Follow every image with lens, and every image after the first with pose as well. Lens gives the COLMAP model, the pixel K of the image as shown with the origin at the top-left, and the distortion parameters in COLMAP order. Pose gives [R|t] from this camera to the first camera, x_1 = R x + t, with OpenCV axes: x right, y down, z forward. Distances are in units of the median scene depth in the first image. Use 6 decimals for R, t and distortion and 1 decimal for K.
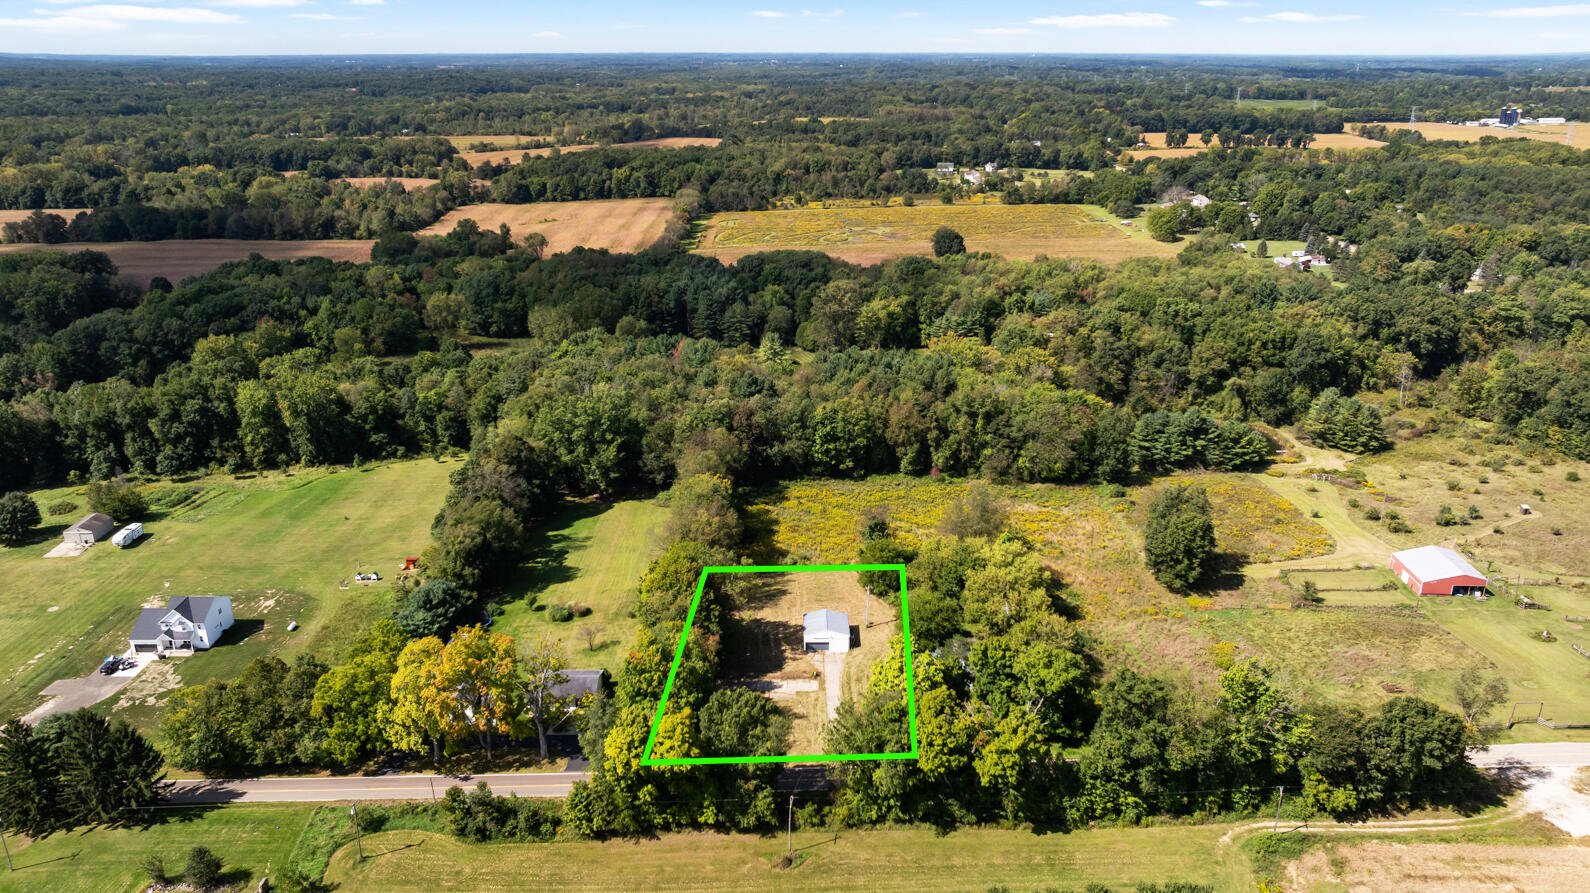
lens RADIAL K [[1158.7, 0, 795.0], [0, 1158.7, 446.5], [0, 0, 1]] dist [0.005323, 0.010523]
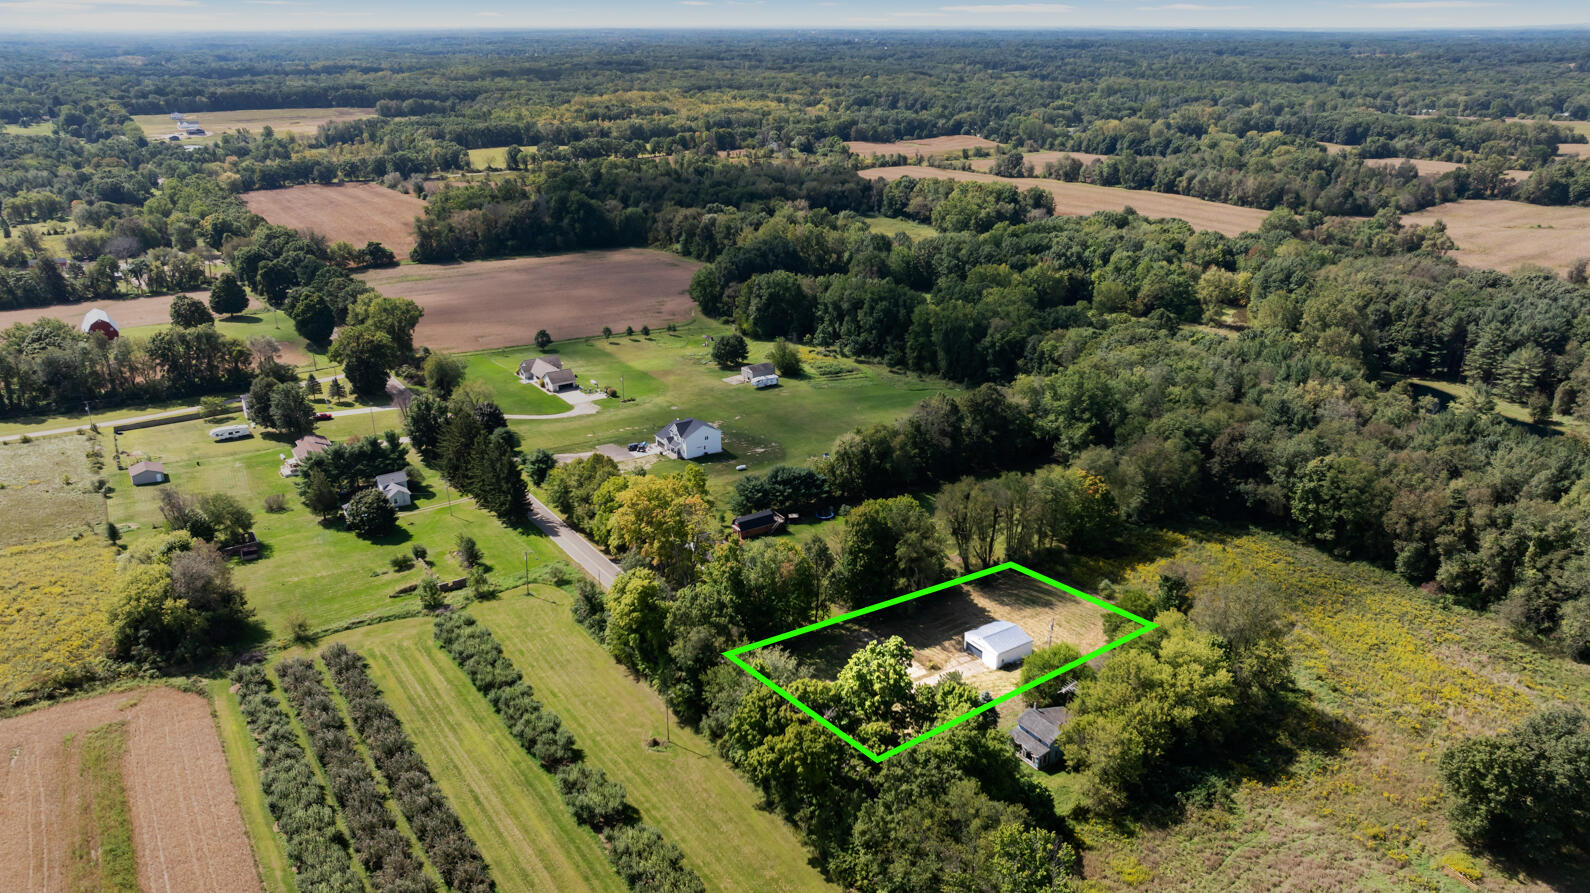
lens RADIAL K [[1158.7, 0, 795.0], [0, 1158.7, 446.5], [0, 0, 1]] dist [0.005323, 0.010523]
pose [[0.556589, 0.298119, -0.775457, 0.428902], [-0.280935, 0.945952, 0.162021, -0.067089], [0.781846, 0.127674, 0.610259, 0.189655]]
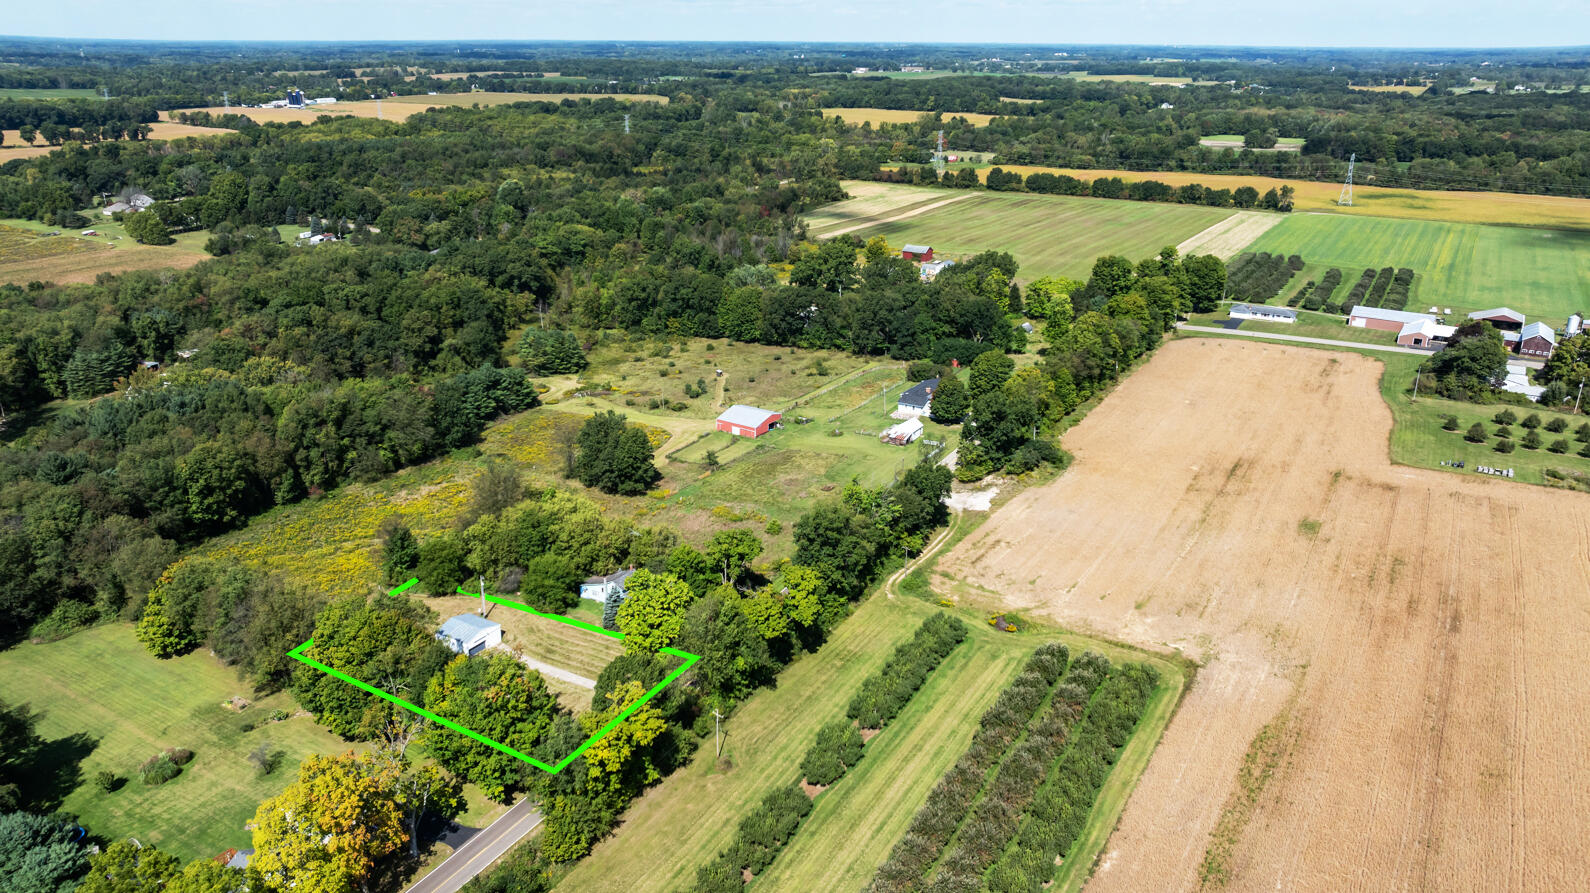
lens RADIAL K [[1158.7, 0, 795.0], [0, 1158.7, 446.5], [0, 0, 1]] dist [0.005323, 0.010523]
pose [[0.521913, -0.290637, 0.801958, -0.405203], [0.281128, 0.946243, 0.159970, -0.051703], [-0.805341, 0.141963, 0.575563, 0.124481]]
